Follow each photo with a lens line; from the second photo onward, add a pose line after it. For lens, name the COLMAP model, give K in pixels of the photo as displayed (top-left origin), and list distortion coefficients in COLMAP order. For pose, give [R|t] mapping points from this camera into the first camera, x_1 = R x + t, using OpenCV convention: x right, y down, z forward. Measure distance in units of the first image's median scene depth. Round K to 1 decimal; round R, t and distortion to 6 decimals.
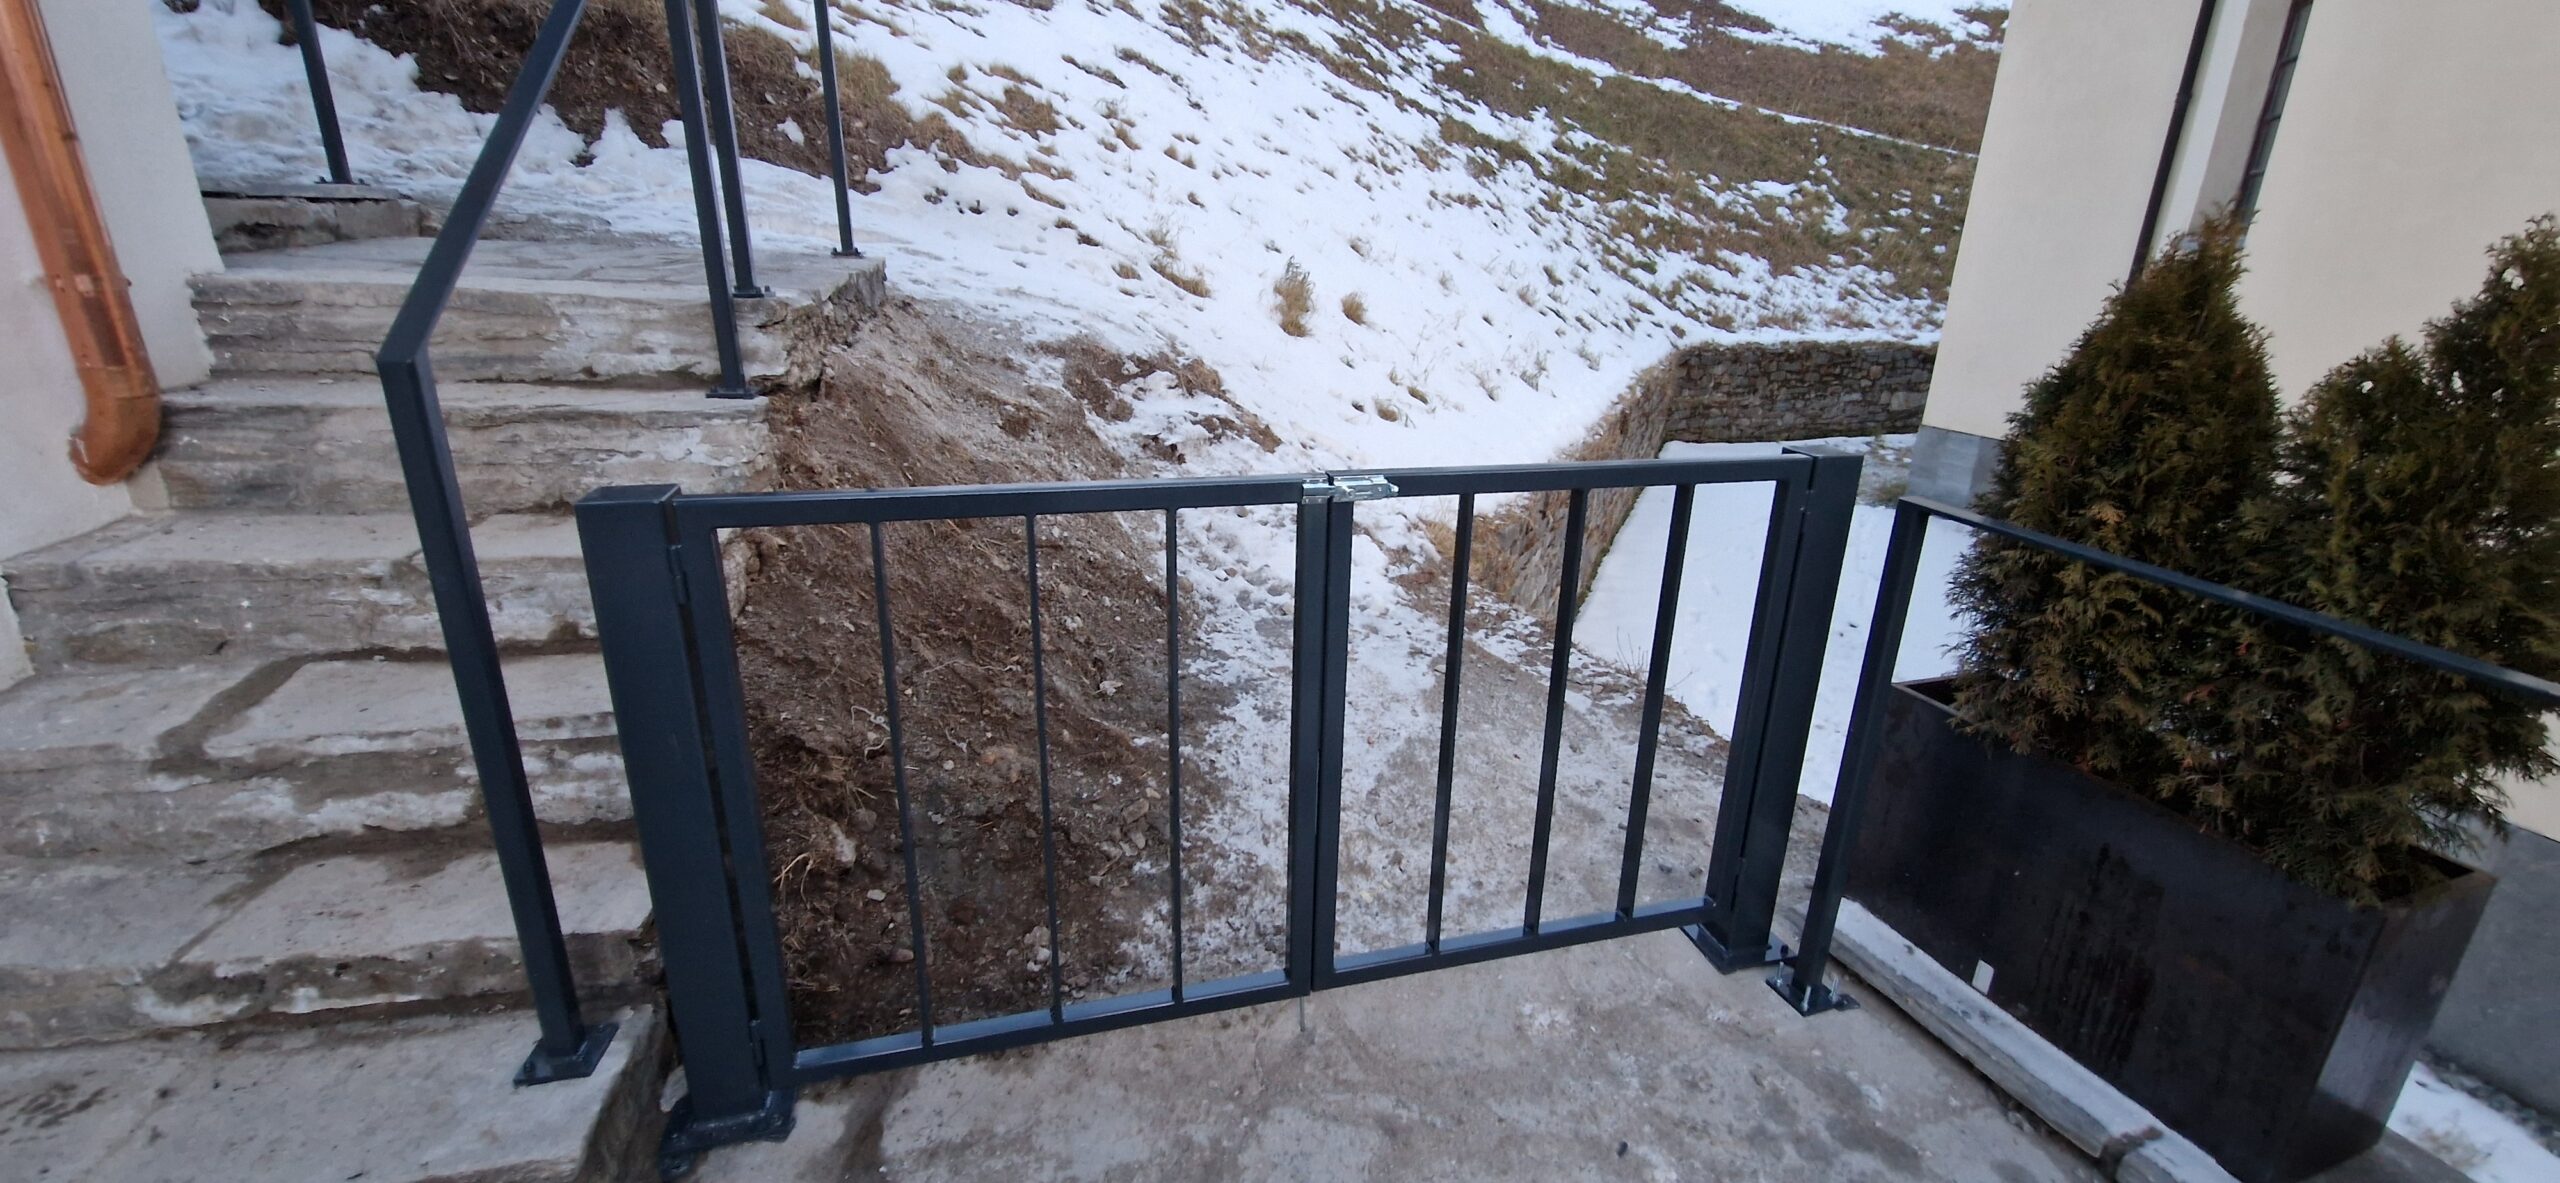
lens RADIAL K [[1039.7, 0, 1291.1], [0, 1039.7, 578.3], [0, 0, 1]] dist [0.007604, -0.002859]
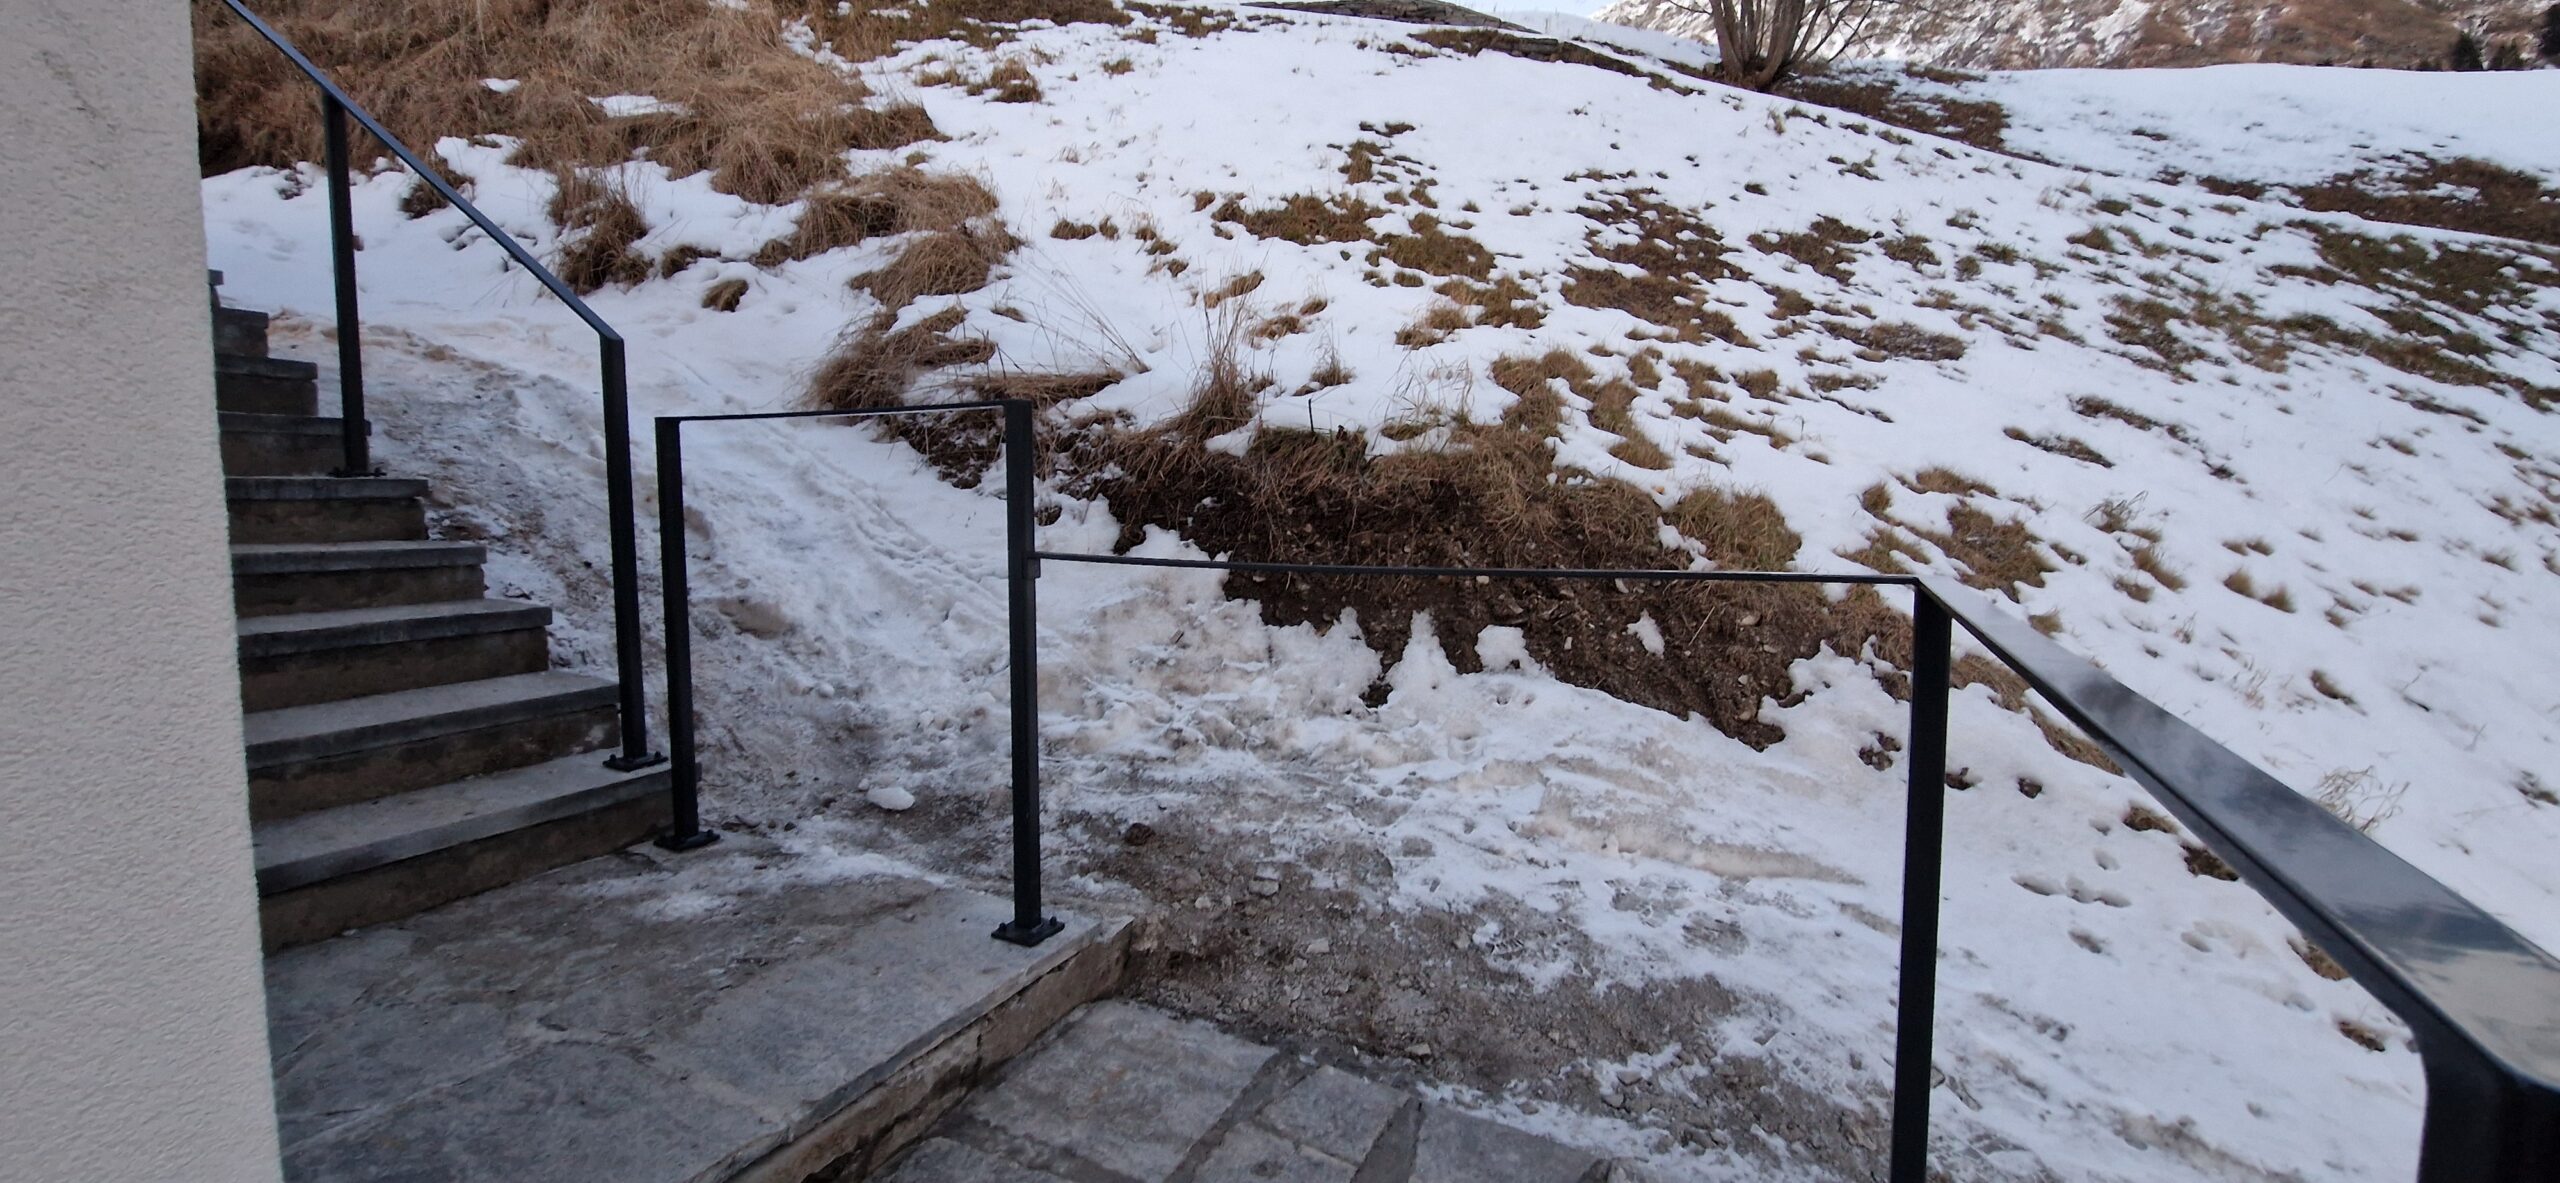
lens RADIAL K [[1039.7, 0, 1303.9], [0, 1039.7, 569.8], [0, 0, 1]] dist [0.007604, -0.002859]
pose [[0.796936, 0.022276, -0.603652, -0.197877], [-0.172096, 0.966279, -0.191542, -0.237001], [0.579030, 0.256533, 0.773896, 0.270861]]
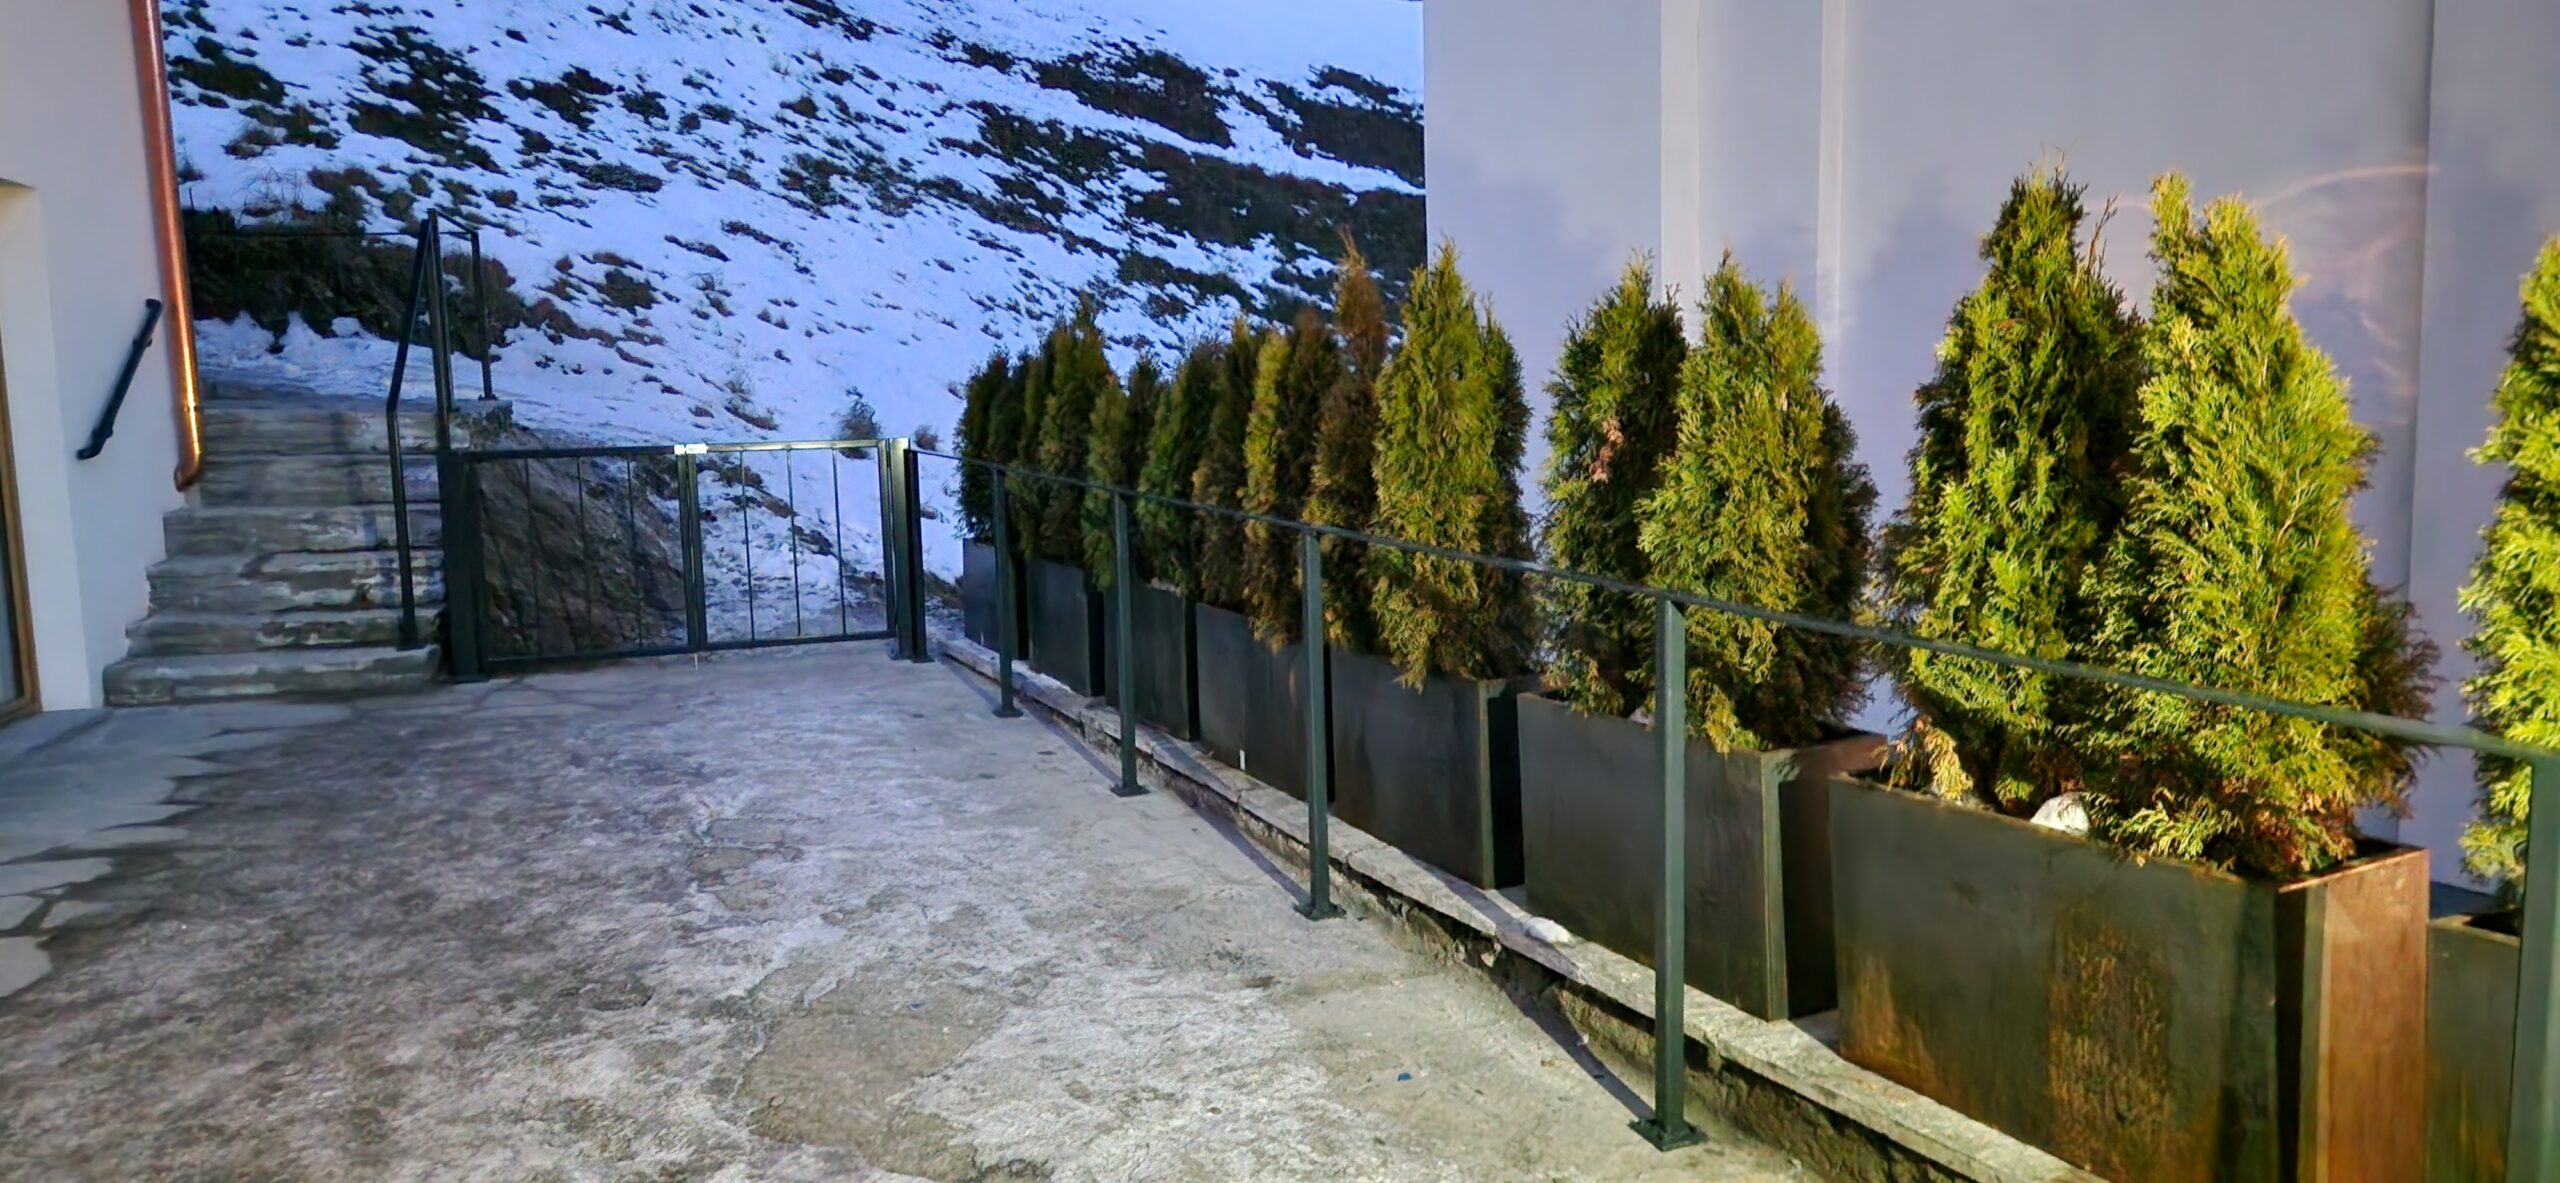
lens RADIAL K [[1715.4, 0, 1272.2], [0, 1715.4, 598.0], [0, 0, 1]] dist [0.053217, -0.033262]
pose [[0.995129, -0.061369, 0.077156, 0.293394], [0.075535, 0.977552, -0.196688, 0.322249], [-0.063353, 0.201557, 0.977426, -0.863892]]
